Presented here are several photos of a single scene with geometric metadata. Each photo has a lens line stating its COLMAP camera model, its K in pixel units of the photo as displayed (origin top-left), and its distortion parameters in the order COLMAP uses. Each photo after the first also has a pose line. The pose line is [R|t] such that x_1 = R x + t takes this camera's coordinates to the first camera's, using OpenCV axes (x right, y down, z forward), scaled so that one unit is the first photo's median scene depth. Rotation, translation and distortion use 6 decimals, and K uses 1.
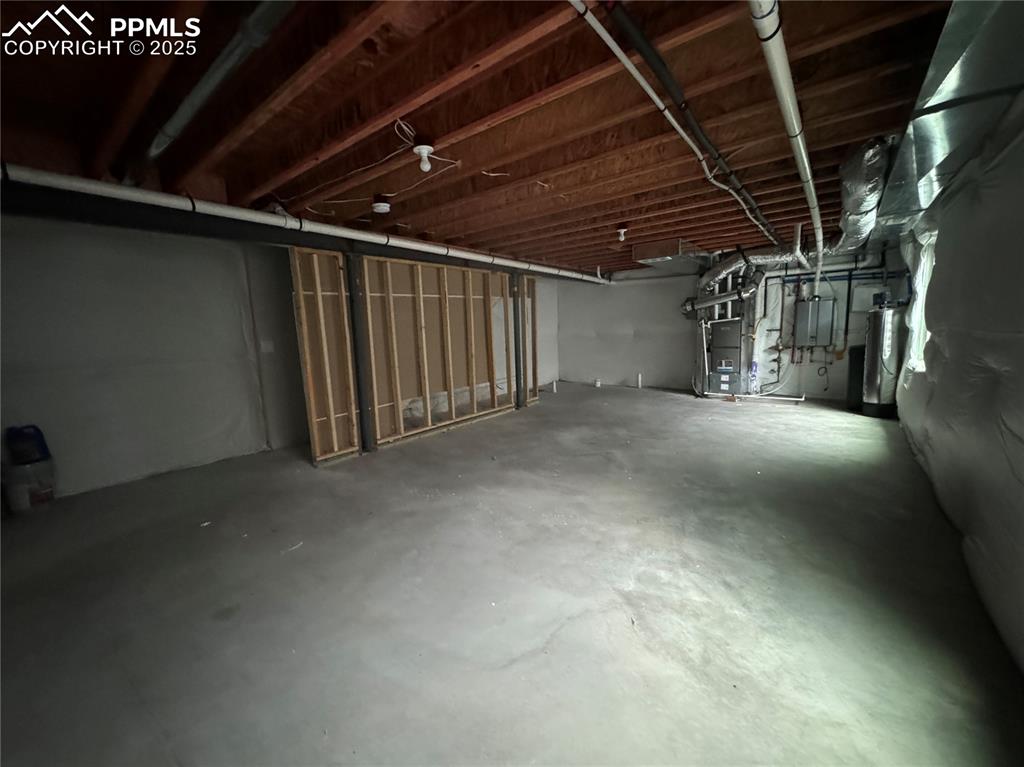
lens RADIAL K [[410.6, 0, 507.3], [0, 410.6, 379.7], [0, 0, 1]] dist [-0.000339, 0.000307]
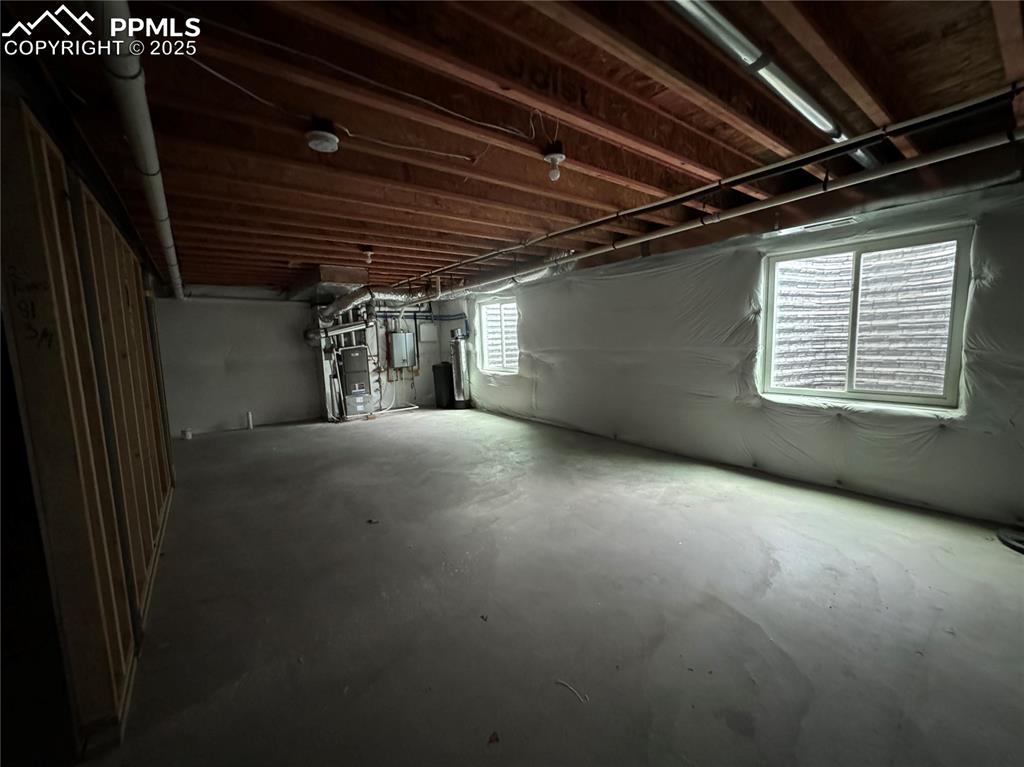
lens RADIAL K [[410.6, 0, 508.7], [0, 410.6, 387.0], [0, 0, 1]] dist [-0.000339, 0.000307]
pose [[0.241169, -0.088503, 0.966439, -0.560534], [0.148923, 0.987413, 0.053261, -0.048160], [-0.958989, 0.131080, 0.251314, 0.442118]]
